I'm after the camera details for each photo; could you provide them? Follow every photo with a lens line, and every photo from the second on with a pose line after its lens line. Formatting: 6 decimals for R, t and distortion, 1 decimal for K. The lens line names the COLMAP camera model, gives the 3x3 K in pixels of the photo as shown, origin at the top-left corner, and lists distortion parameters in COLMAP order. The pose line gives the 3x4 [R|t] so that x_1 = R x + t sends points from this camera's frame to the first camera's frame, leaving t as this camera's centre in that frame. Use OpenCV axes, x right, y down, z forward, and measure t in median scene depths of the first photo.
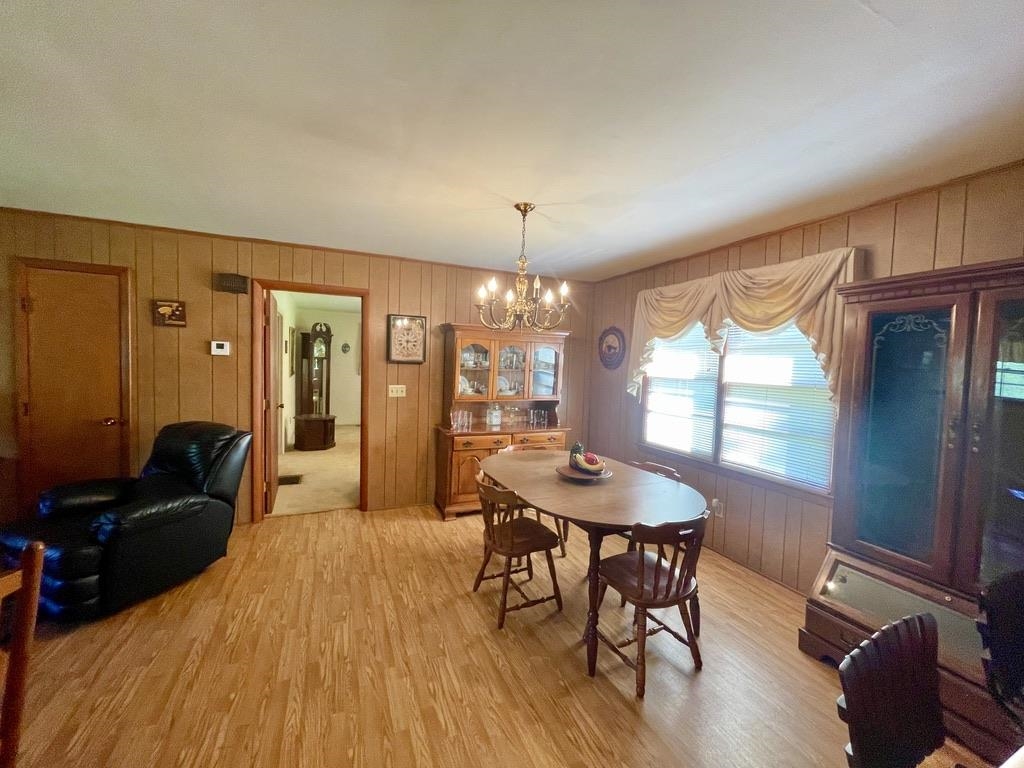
lens RADIAL K [[410.4, 0, 506.9], [0, 410.4, 387.9], [0, 0, 1]] dist [0.002221, -0.000265]
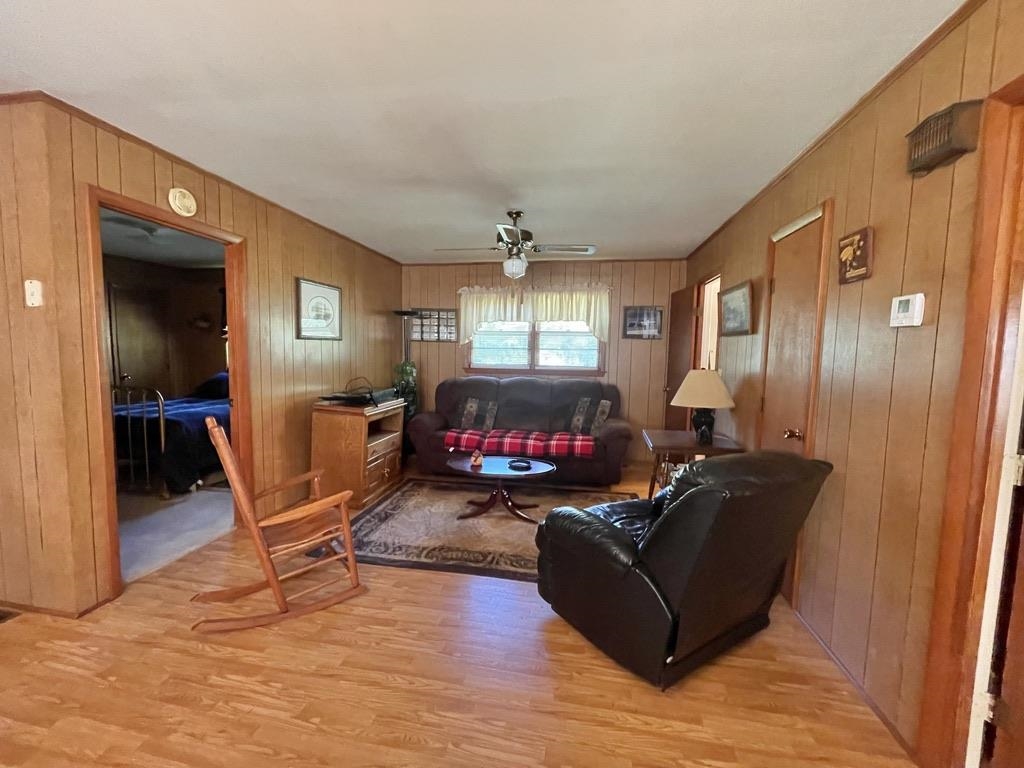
lens RADIAL K [[410.4, 0, 510.9], [0, 410.4, 383.9], [0, 0, 1]] dist [0.002221, -0.000265]
pose [[-0.547348, 0.024435, -0.836548, -0.106394], [-0.083359, 0.993011, 0.083547, -0.021363], [0.832743, 0.115463, -0.541486, 0.929363]]
